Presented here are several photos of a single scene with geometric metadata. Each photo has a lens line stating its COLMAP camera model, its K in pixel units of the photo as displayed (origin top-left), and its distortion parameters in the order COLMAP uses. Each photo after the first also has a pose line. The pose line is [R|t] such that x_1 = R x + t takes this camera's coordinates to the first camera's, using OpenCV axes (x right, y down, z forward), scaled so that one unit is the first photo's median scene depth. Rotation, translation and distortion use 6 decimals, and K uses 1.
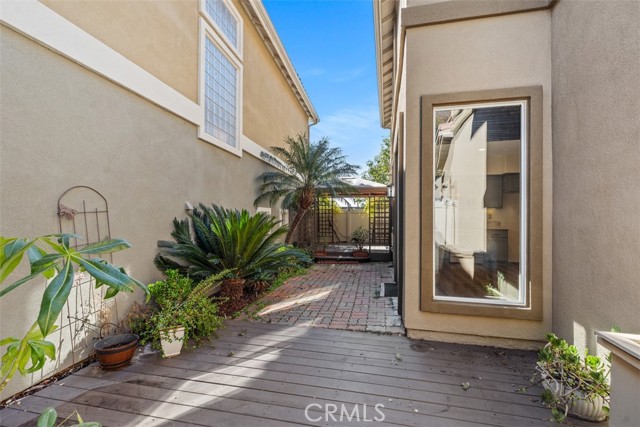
lens RADIAL K [[288.9, 0, 319.2], [0, 288.9, 213.2], [0, 0, 1]] dist [0.006036, 0.000132]
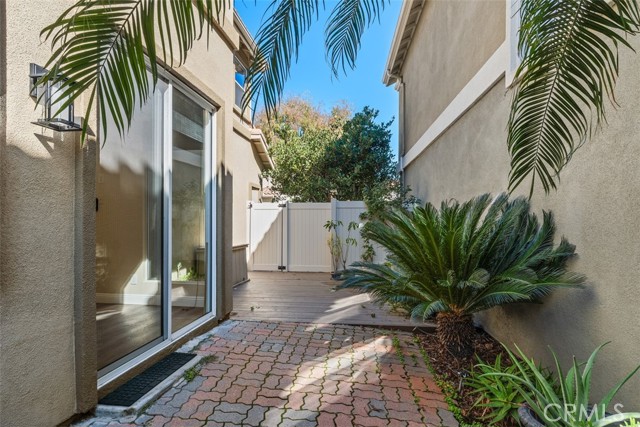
lens RADIAL K [[337.4, 0, 320.0], [0, 337.4, 213.5], [0, 0, 1]] dist [-0.001157, -0.000061]
pose [[-0.995519, -0.009932, -0.094042, 0.035736], [-0.005984, 0.999093, -0.042163, 0.028151], [0.094375, -0.041412, -0.994675, 1.068904]]
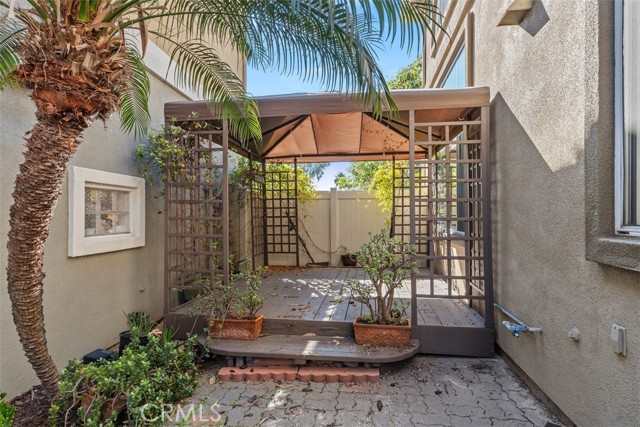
lens RADIAL K [[337.4, 0, 320.0], [0, 337.4, 213.5], [0, 0, 1]] dist [-0.001157, -0.000061]
pose [[0.997169, -0.004465, 0.075065, 0.072714], [0.003962, 0.999969, 0.006842, 0.031823], [-0.075093, -0.006525, 0.997155, 0.824215]]
